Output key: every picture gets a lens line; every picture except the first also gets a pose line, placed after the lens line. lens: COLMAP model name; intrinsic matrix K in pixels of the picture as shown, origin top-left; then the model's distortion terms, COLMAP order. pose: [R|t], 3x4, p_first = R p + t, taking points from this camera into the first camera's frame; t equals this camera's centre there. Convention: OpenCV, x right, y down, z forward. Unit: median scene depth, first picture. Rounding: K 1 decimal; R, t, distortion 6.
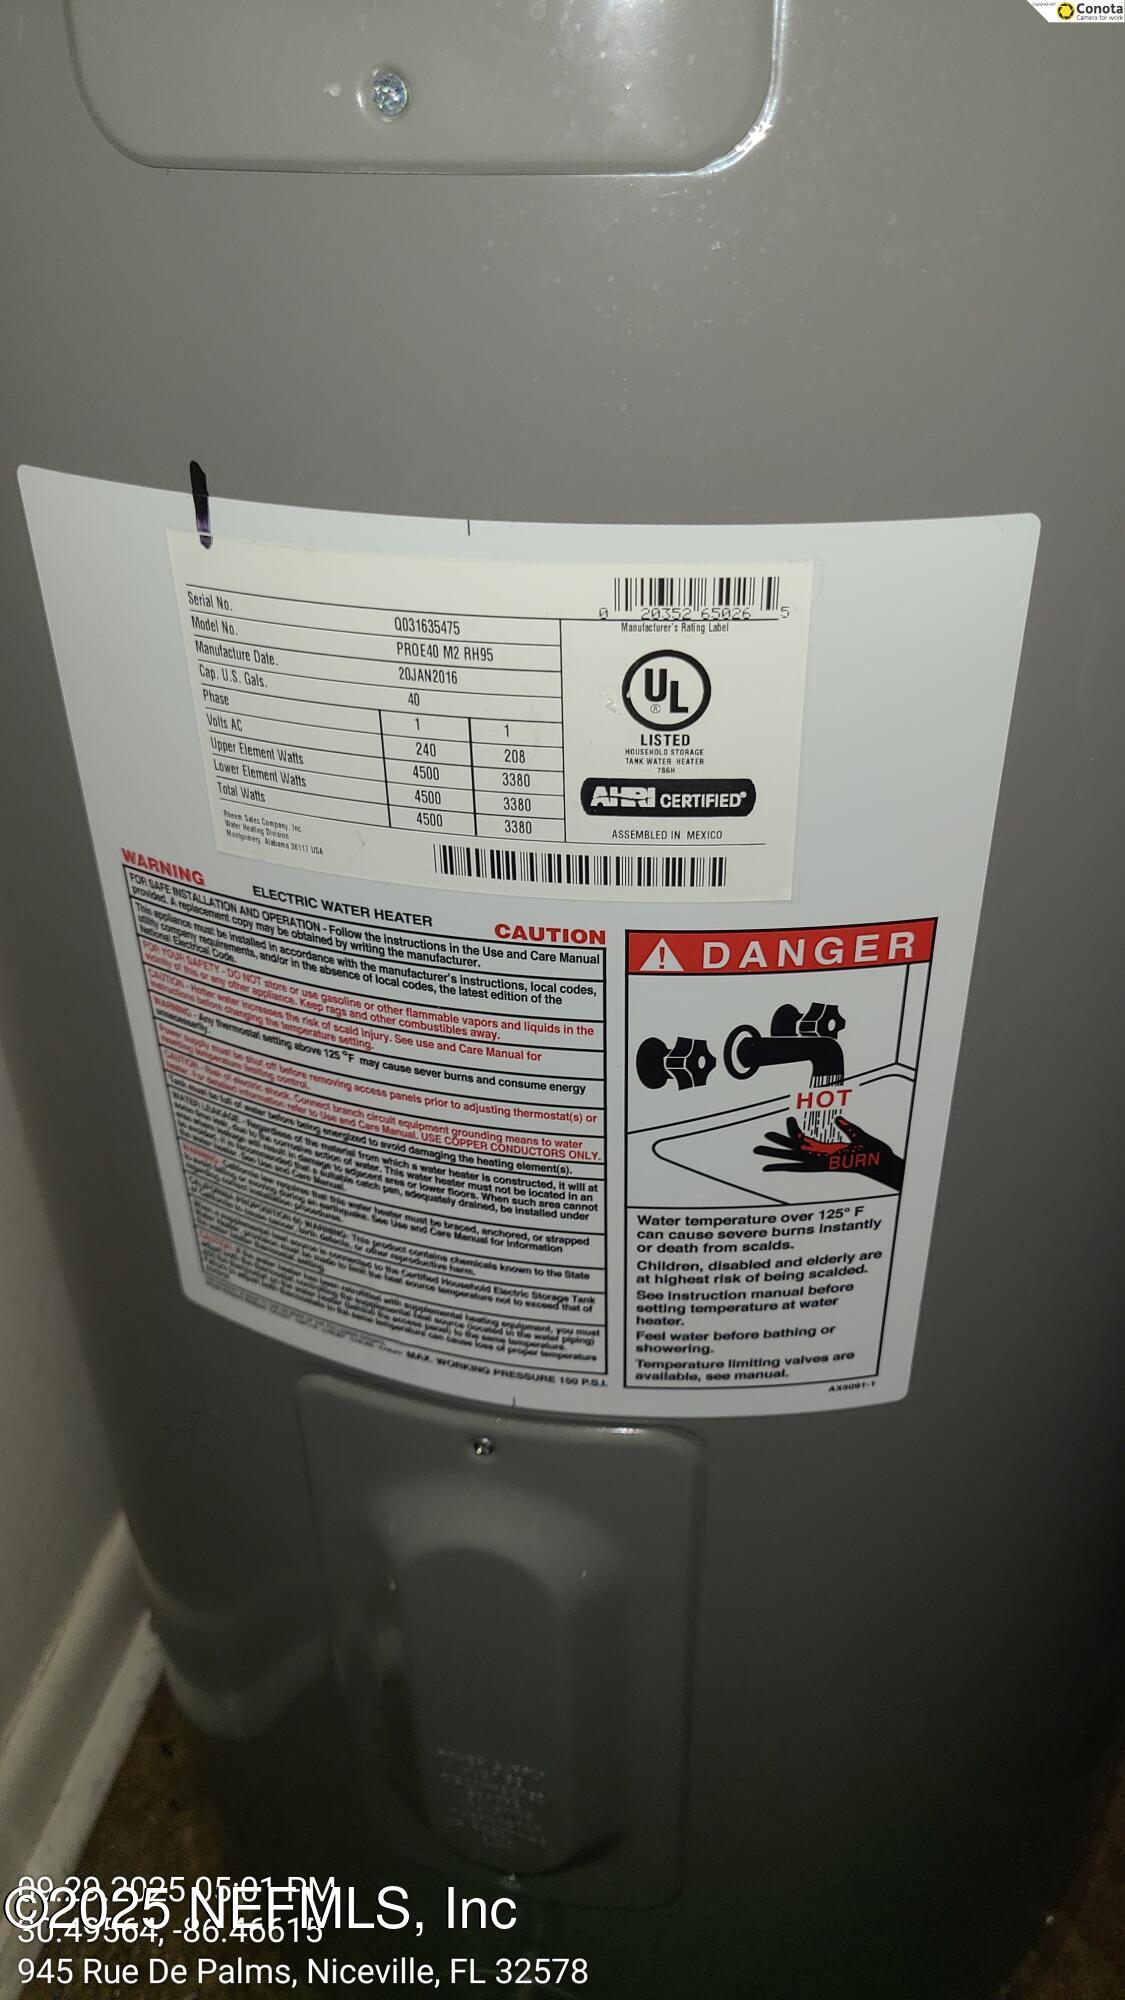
lens RADIAL K [[1514.0, 0, 556.2], [0, 1514.0, 996.4], [0, 0, 1]] dist [-0.002547, -0.002787]
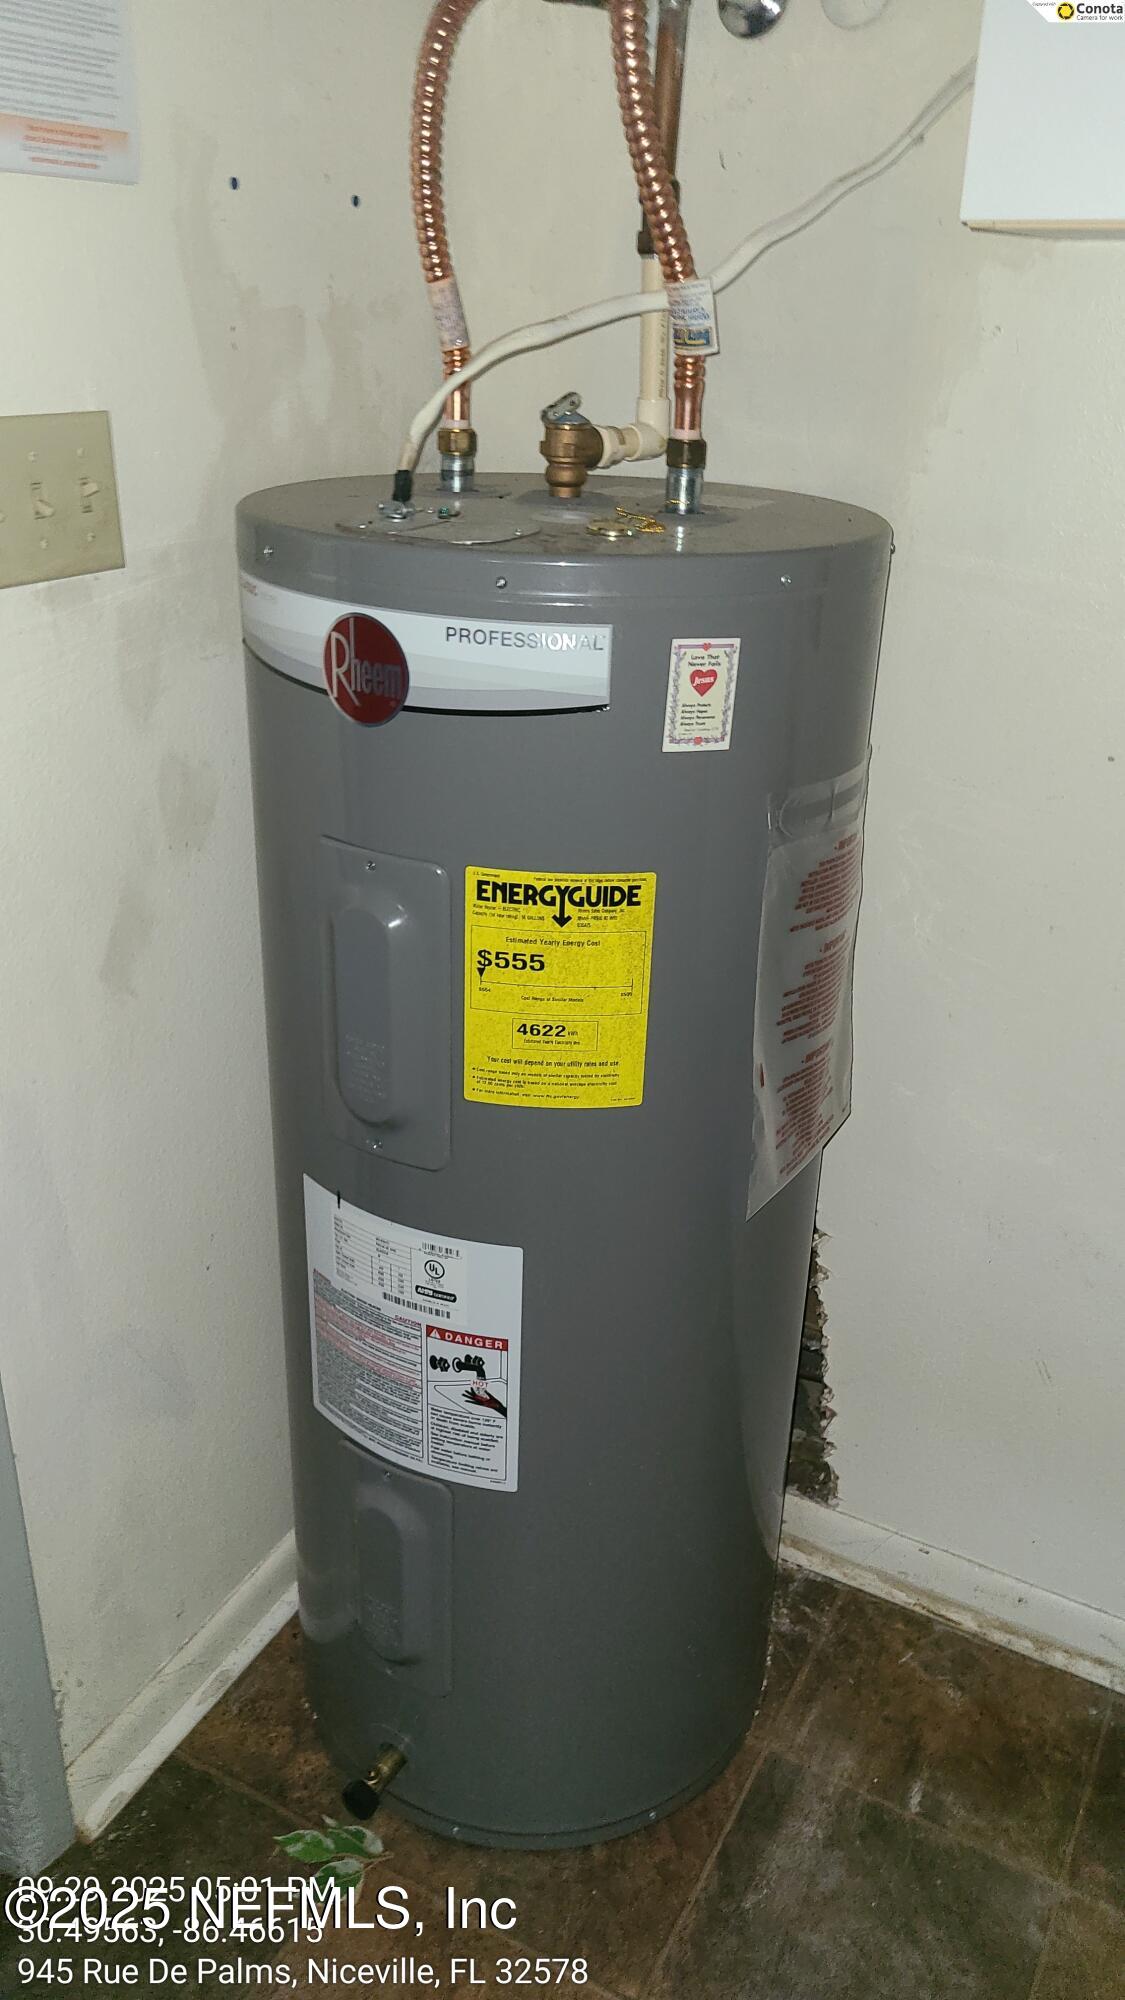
lens RADIAL K [[1514.0, 0, 556.2], [0, 1514.0, 996.4], [0, 0, 1]] dist [-0.002547, -0.002787]
pose [[0.952805, 0.162157, -0.256646, 1.119583], [-0.200519, 0.970893, -0.130991, -0.384808], [0.227935, 0.176271, 0.957588, -2.503634]]
